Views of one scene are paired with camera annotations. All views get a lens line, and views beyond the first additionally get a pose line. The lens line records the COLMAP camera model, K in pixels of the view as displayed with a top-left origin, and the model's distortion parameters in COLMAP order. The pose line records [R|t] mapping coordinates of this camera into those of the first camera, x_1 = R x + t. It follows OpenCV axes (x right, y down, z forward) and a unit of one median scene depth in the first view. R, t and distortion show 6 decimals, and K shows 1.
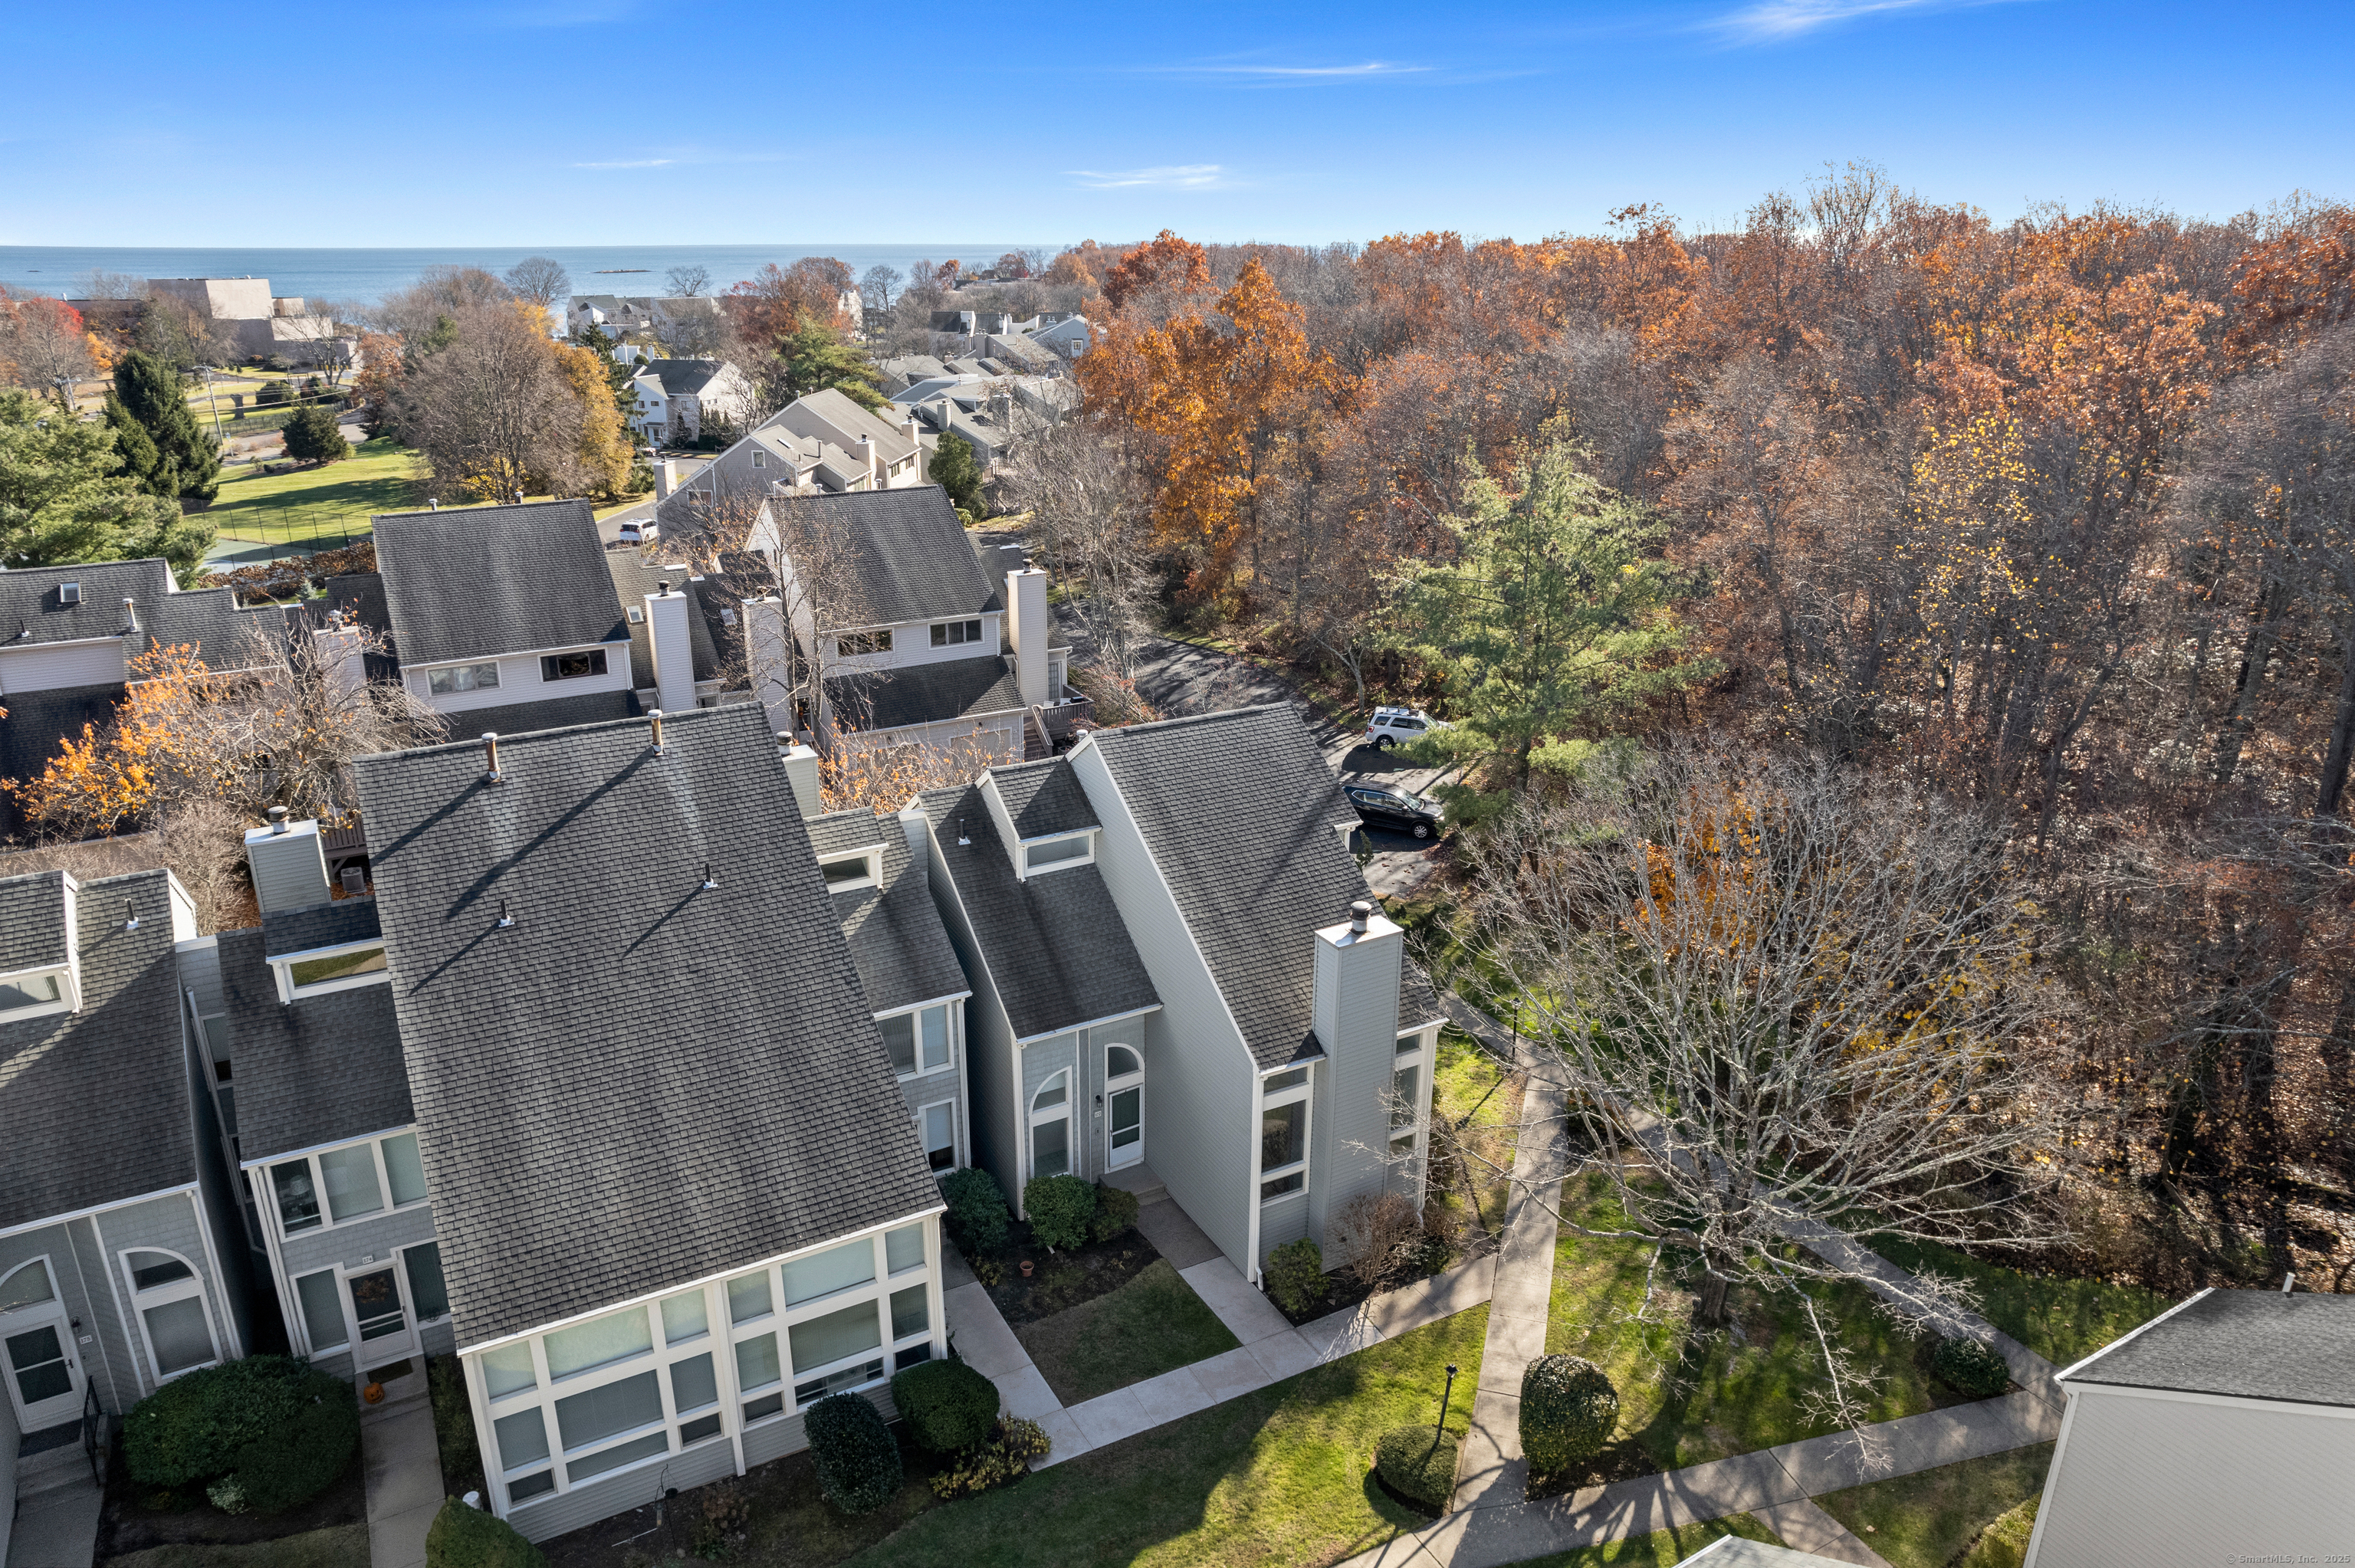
lens RADIAL K [[1504.7, 0, 1175.6], [0, 1504.7, 779.6], [0, 0, 1]] dist [0.000241, 0.002586]
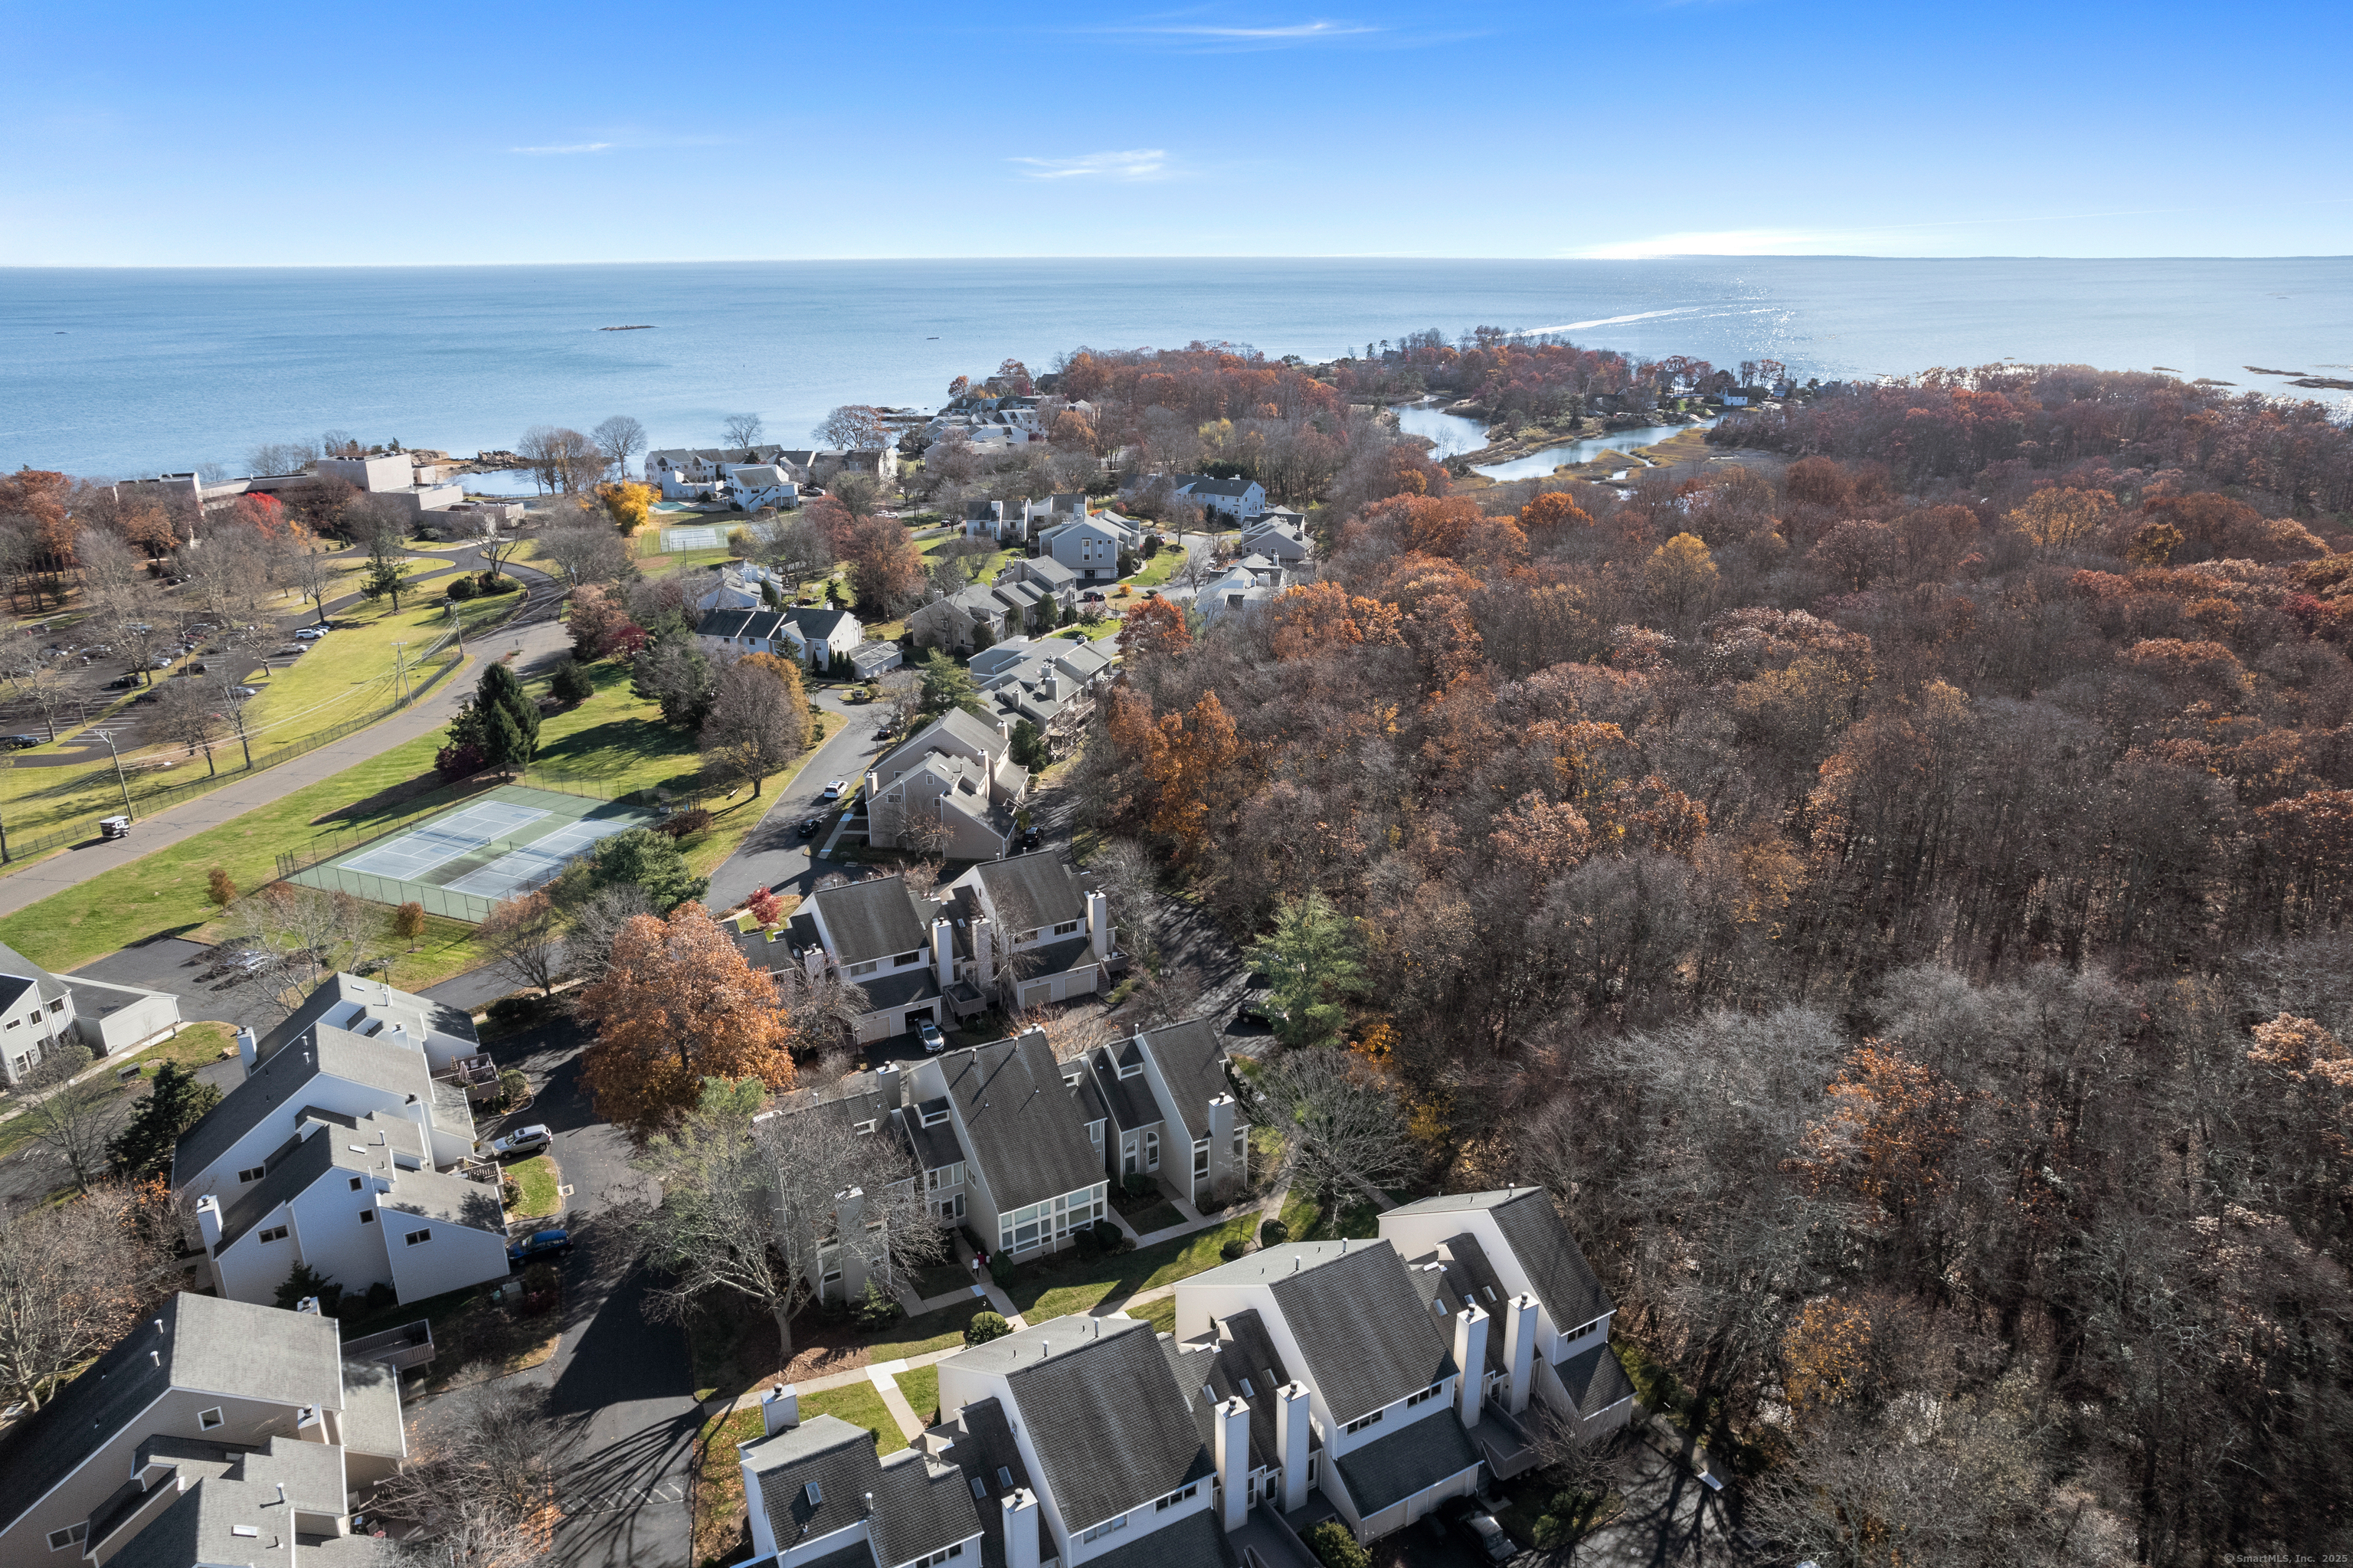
lens RADIAL K [[1503.7, 0, 1182.4], [0, 1503.7, 791.3], [0, 0, 1]] dist [0.000241, 0.002586]
pose [[0.999864, -0.011672, 0.011663, -0.000277], [0.011705, 0.999928, -0.002758, -0.541001], [-0.011630, 0.002894, 0.999928, -2.208980]]
